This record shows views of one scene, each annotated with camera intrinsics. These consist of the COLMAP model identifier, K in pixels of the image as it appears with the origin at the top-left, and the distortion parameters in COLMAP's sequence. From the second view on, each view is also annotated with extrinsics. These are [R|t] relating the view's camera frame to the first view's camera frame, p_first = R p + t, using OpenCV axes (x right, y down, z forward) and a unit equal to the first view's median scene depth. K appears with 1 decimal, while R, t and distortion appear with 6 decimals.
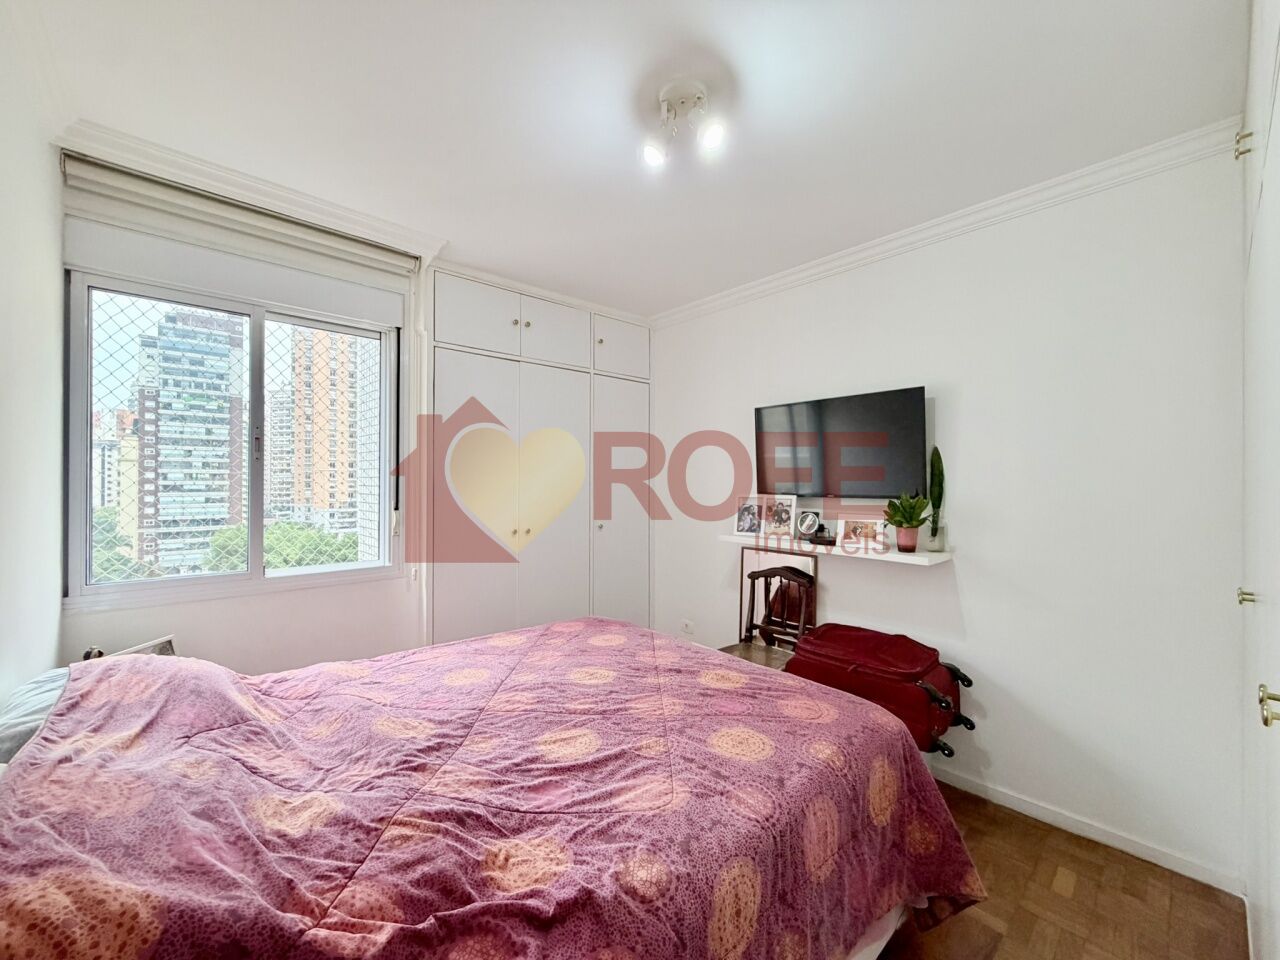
lens RADIAL K [[509.9, 0, 647.7], [0, 509.9, 480.2], [0, 0, 1]] dist [0.005695, -0.001248]
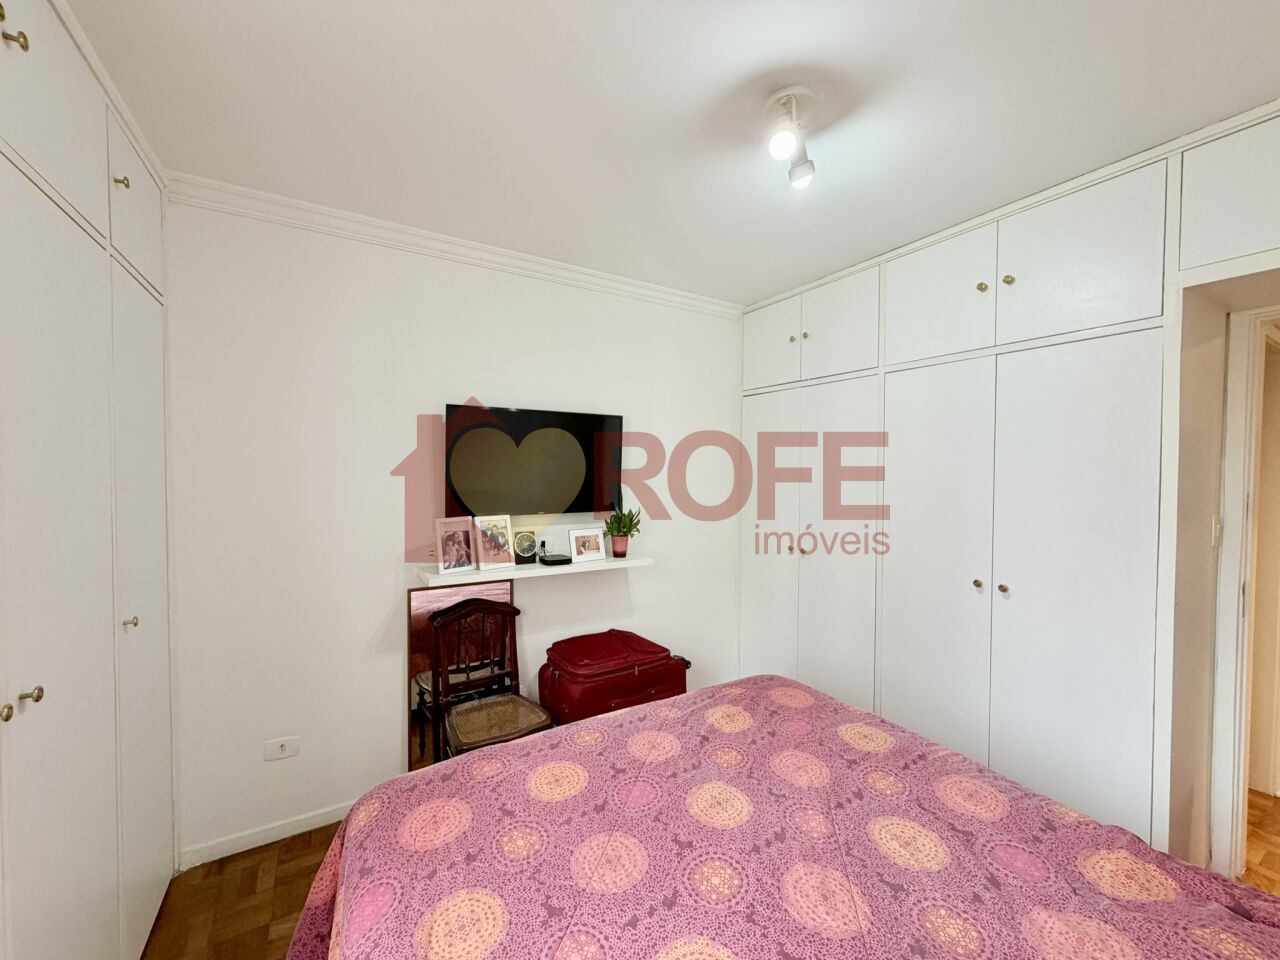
lens RADIAL K [[509.9, 0, 633.4], [0, 509.9, 475.2], [0, 0, 1]] dist [0.005695, -0.001248]
pose [[0.195495, -0.012124, 0.980630, -0.088314], [-0.012624, 0.999810, 0.014877, -0.009046], [-0.980623, -0.015288, 0.195305, 0.105176]]
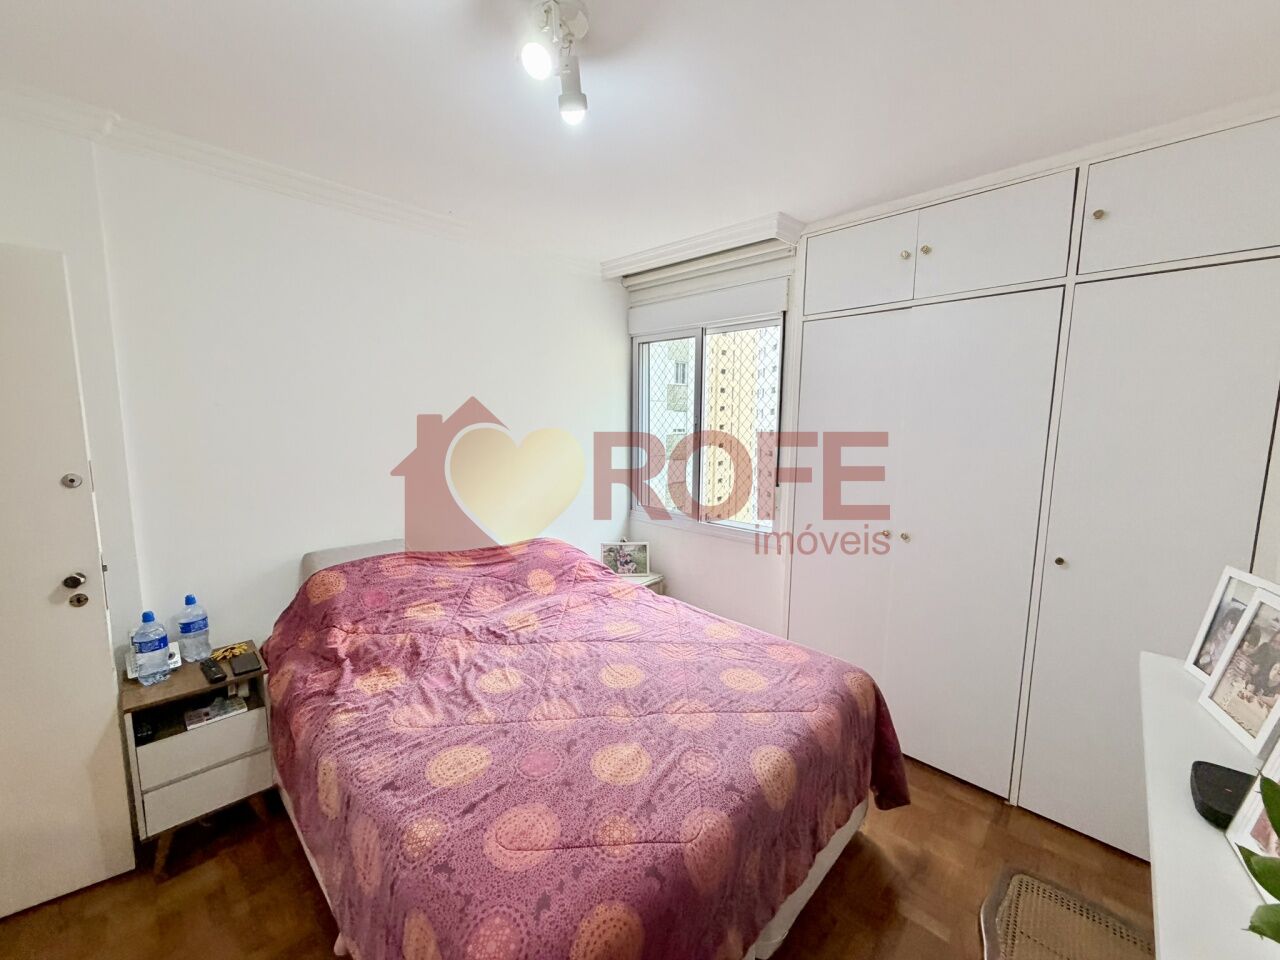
lens RADIAL K [[509.9, 0, 626.9], [0, 509.9, 484.7], [0, 0, 1]] dist [0.005695, -0.001248]
pose [[0.051867, 0.126363, -0.990627, 0.093730], [-0.005415, 0.991983, 0.126252, -0.013488], [0.998639, -0.001185, 0.052136, 0.105839]]
